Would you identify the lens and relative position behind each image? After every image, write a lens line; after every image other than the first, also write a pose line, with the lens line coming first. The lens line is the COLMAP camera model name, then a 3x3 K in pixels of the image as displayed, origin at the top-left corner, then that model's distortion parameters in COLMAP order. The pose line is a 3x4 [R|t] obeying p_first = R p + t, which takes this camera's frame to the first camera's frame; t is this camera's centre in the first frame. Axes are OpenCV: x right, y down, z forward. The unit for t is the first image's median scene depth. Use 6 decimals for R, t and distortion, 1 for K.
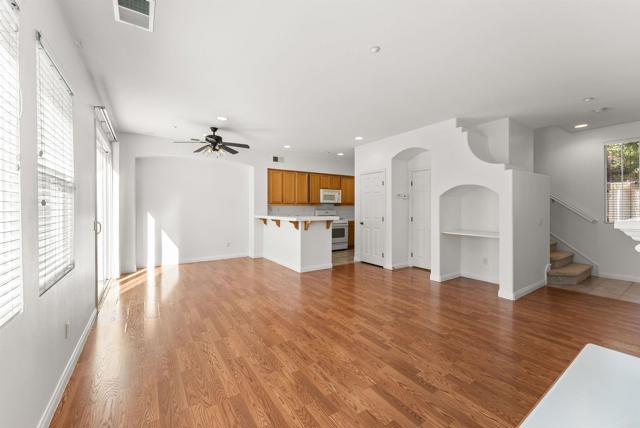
lens RADIAL K [[258.2, 0, 319.3], [0, 258.2, 210.5], [0, 0, 1]] dist [0.000307, -0.000003]
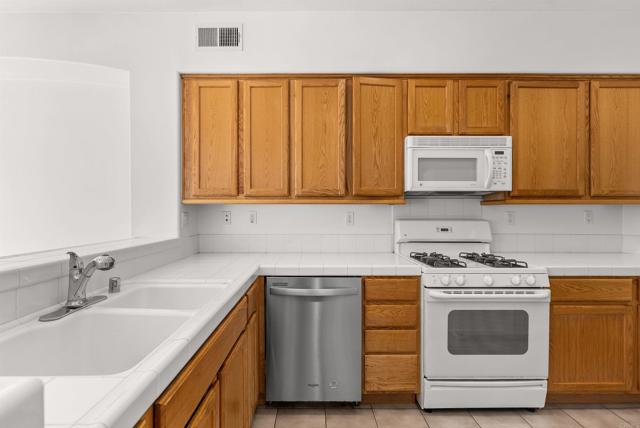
lens RADIAL K [[278.7, 0, 312.4], [0, 278.7, 212.8], [0, 0, 1]] dist [-0.000857, -0.000199]
pose [[0.829142, -0.002435, -0.559033, 0.109252], [-0.002018, 0.999971, -0.007349, -0.009681], [0.559035, 0.007222, 0.829113, 0.982670]]
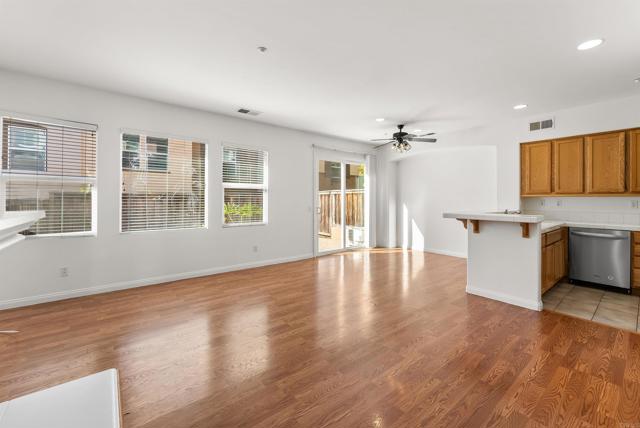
lens RADIAL K [[262.6, 0, 316.3], [0, 262.6, 197.2], [0, 0, 1]] dist [0.000931, 0.000105]
pose [[0.071086, -0.007926, -0.997439, 0.549943], [-0.015248, 0.999843, -0.009032, -0.004358], [0.997354, 0.015851, 0.070954, 0.482886]]
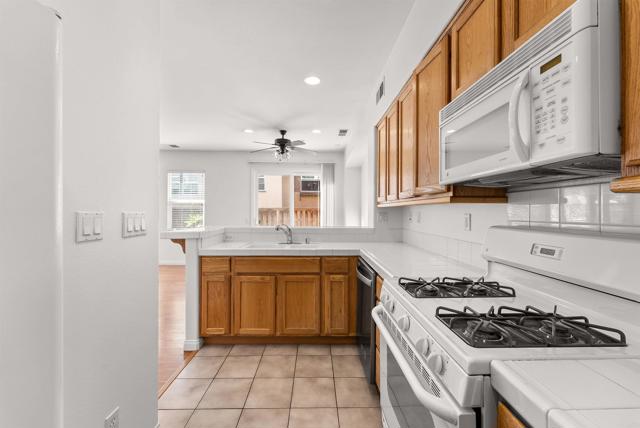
lens RADIAL K [[258.2, 0, 319.3], [0, 258.2, 210.5], [0, 0, 1]] dist [0.000307, -0.000003]
pose [[-0.549299, -0.008678, -0.835581, 0.279416], [-0.013403, 0.999909, -0.001574, -0.014838], [0.835519, 0.010335, -0.549365, 1.387826]]
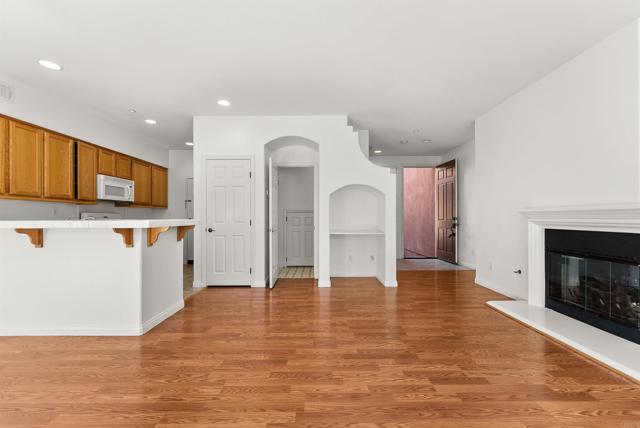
lens RADIAL K [[259.7, 0, 320.0], [0, 259.7, 214.0], [0, 0, 1]] dist [0.002298, 0.000194]
pose [[0.558442, 0.005508, 0.829525, -0.261048], [0.013458, 0.999786, -0.015699, 0.023380], [-0.829434, 0.019930, 0.558249, 0.401018]]
